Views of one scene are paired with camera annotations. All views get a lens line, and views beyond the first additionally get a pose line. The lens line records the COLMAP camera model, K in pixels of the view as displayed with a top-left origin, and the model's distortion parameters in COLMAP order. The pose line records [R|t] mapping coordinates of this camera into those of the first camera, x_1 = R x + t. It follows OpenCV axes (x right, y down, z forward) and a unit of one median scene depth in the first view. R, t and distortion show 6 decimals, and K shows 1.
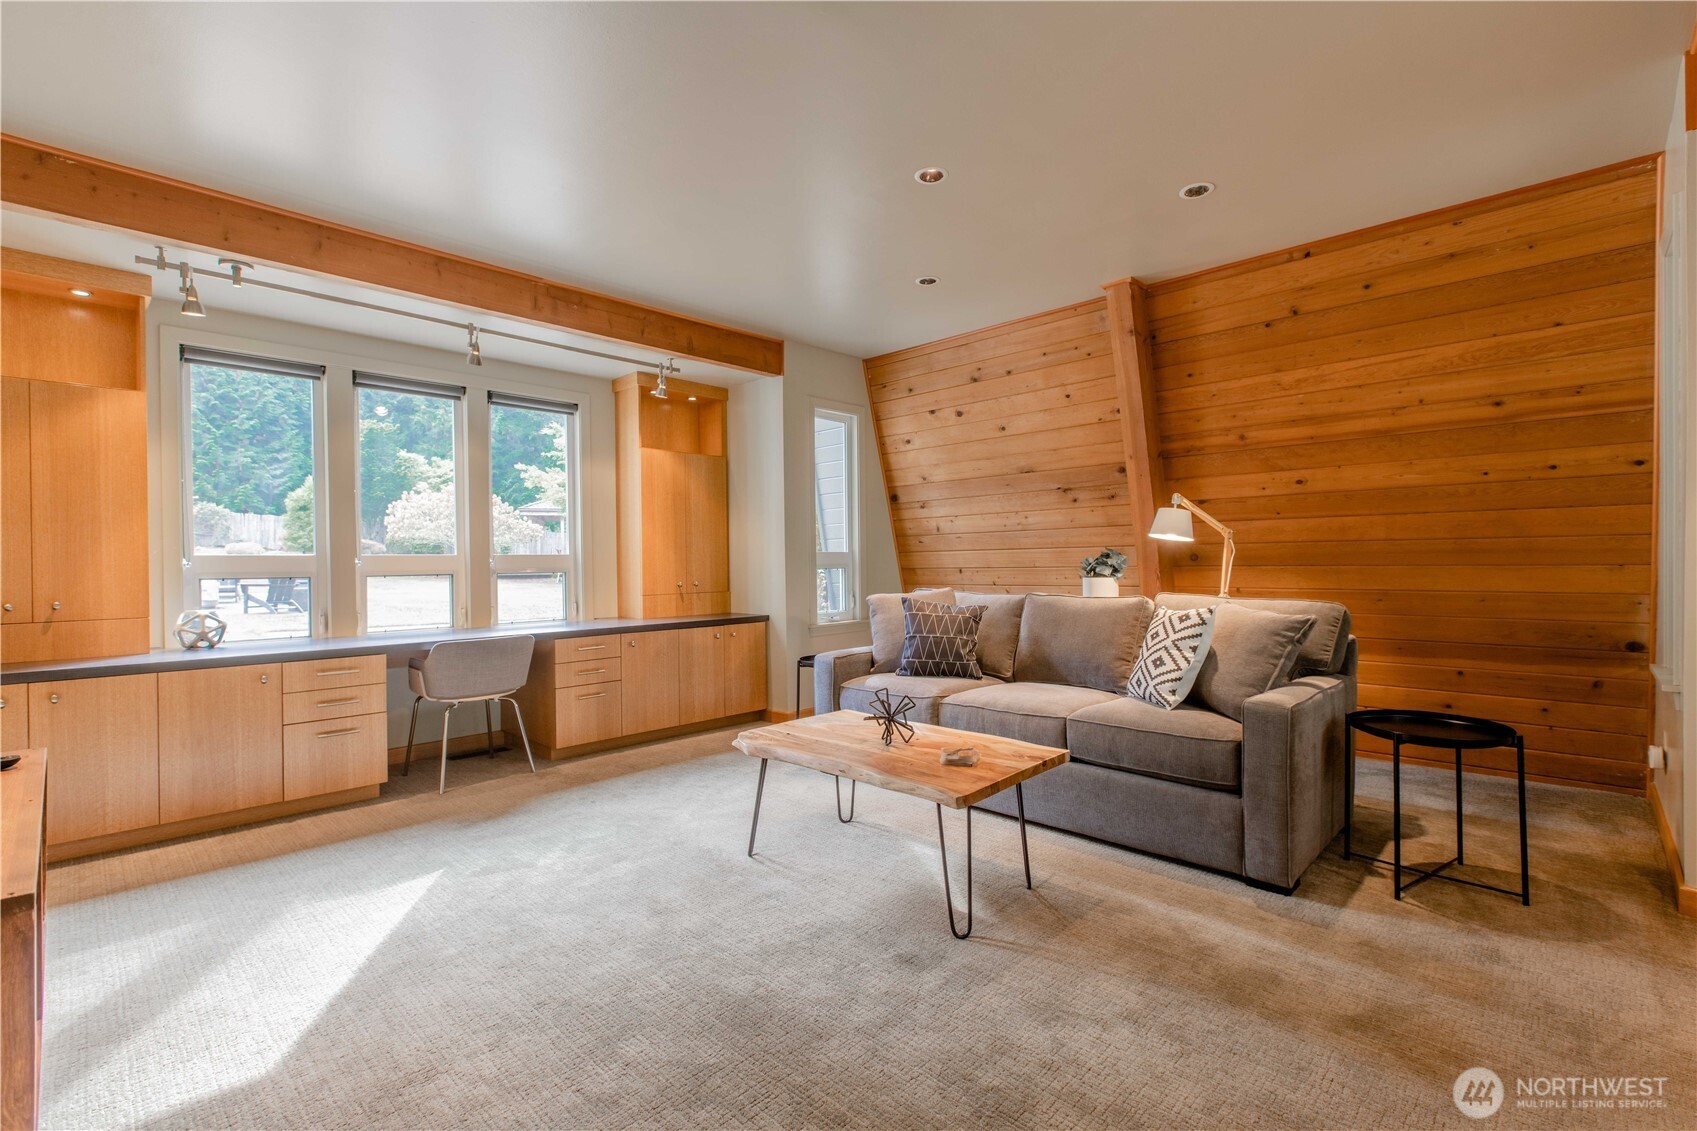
lens RADIAL K [[766.1, 0, 850.6], [0, 766.1, 560.8], [0, 0, 1]] dist [0.001918, -0.000002]
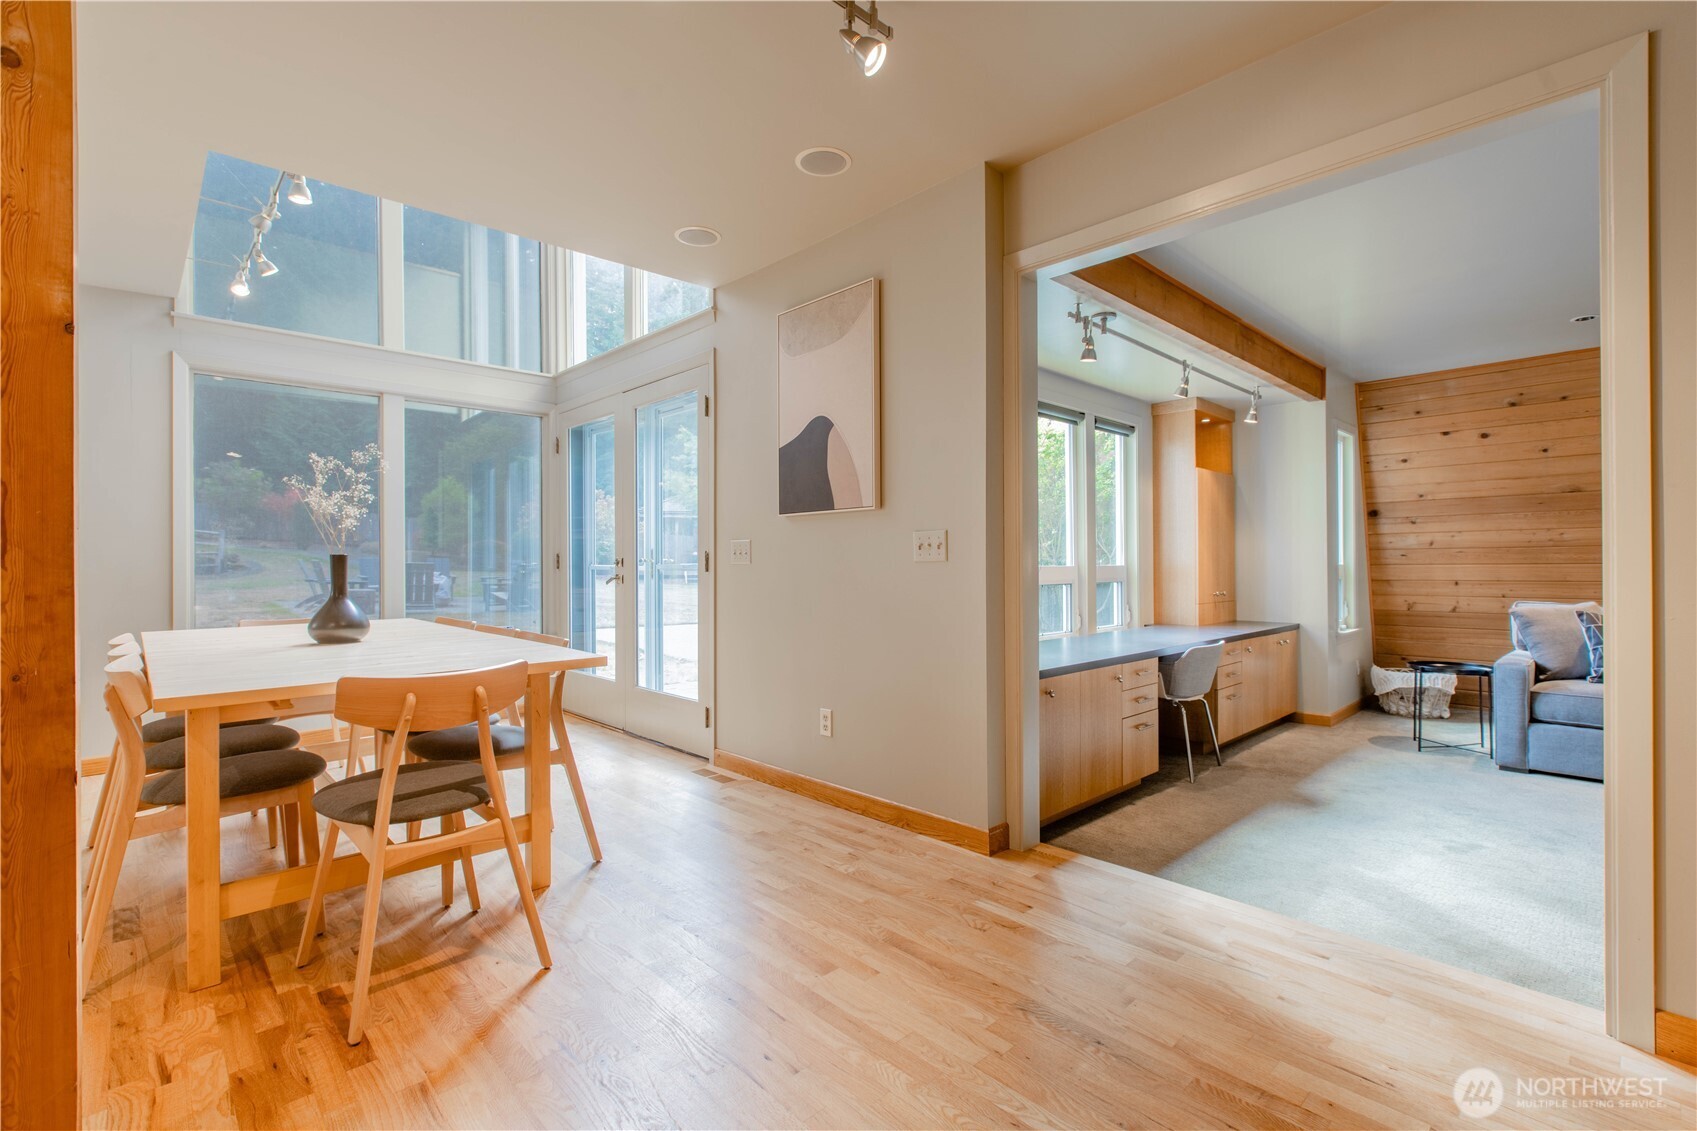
lens RADIAL K [[766.1, 0, 851.0], [0, 766.1, 560.7], [0, 0, 1]] dist [0.001918, -0.000002]
pose [[0.999088, 0.008437, -0.041867, -0.929483], [-0.008525, 0.999962, -0.001915, -0.012594], [0.041849, 0.002270, 0.999121, -0.131079]]
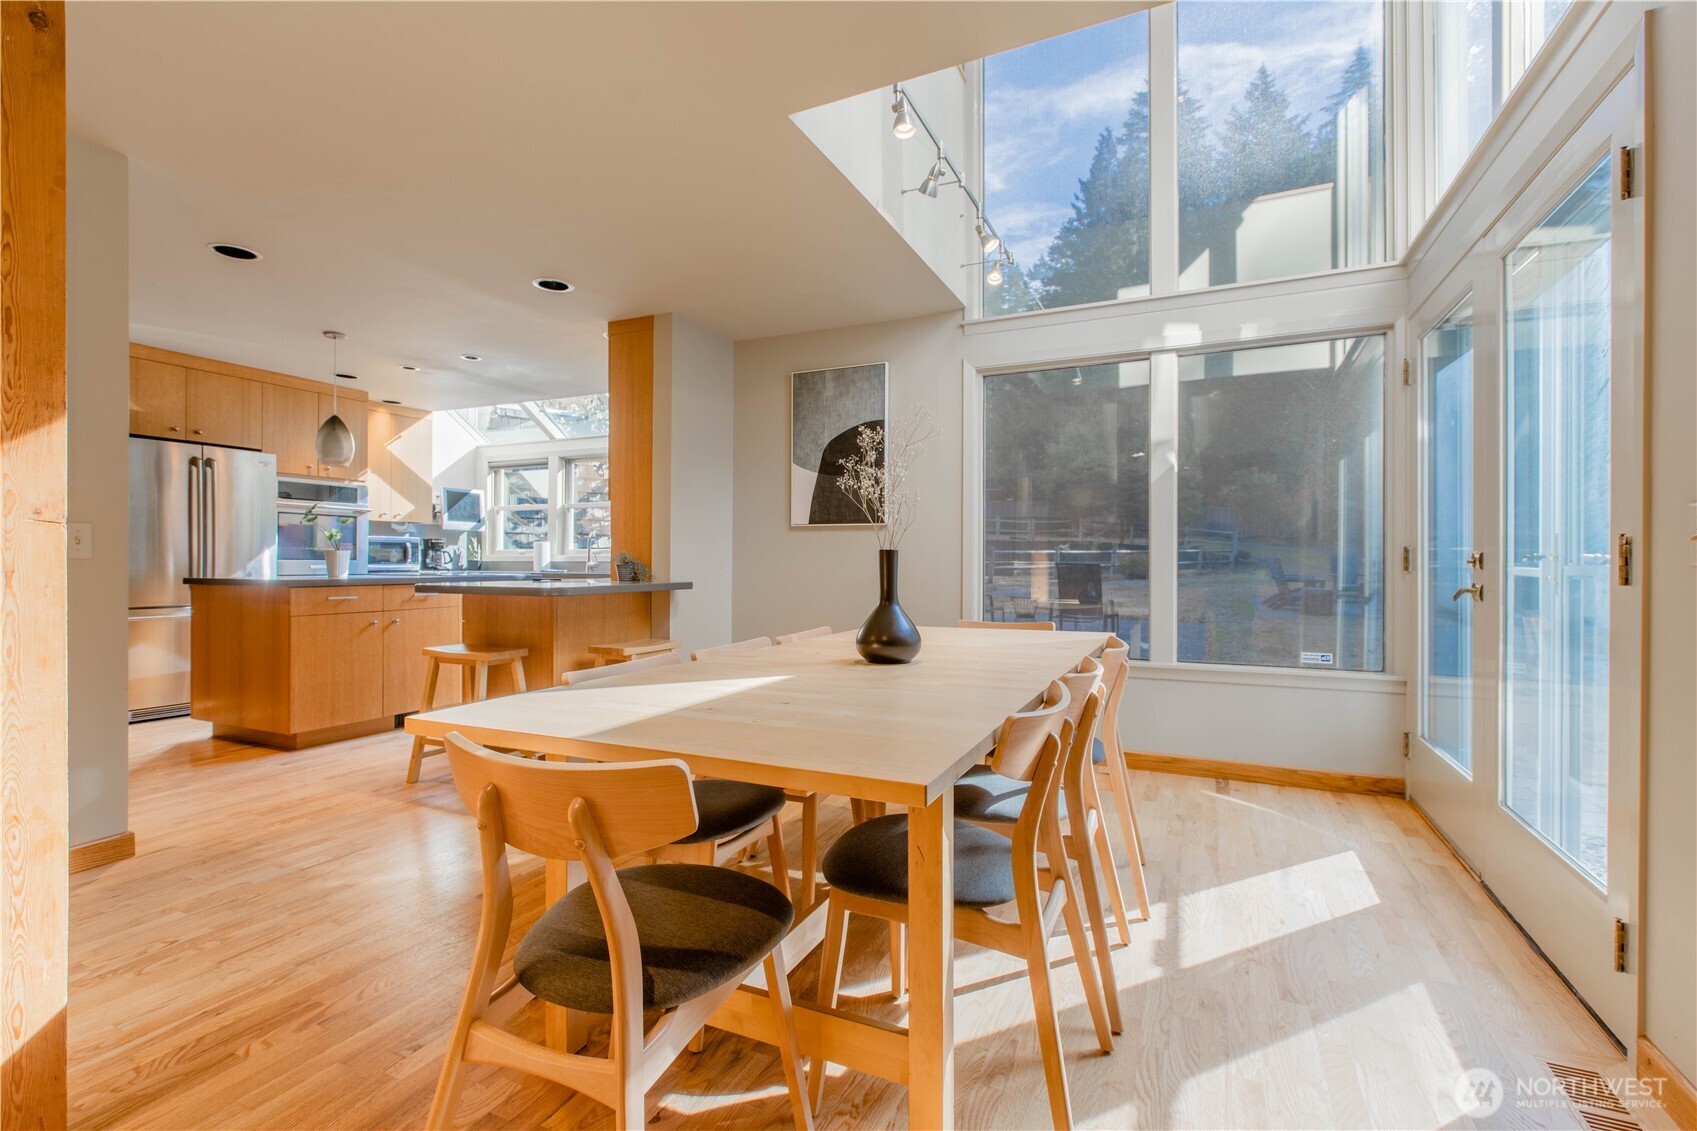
lens RADIAL K [[766.1, 0, 856.5], [0, 766.1, 562.5], [0, 0, 1]] dist [0.001918, -0.000002]
pose [[0.330749, 0.013896, -0.943616, -0.911774], [-0.004360, 0.999903, 0.013197, -0.014376], [0.943709, -0.000251, 0.330778, 0.352638]]
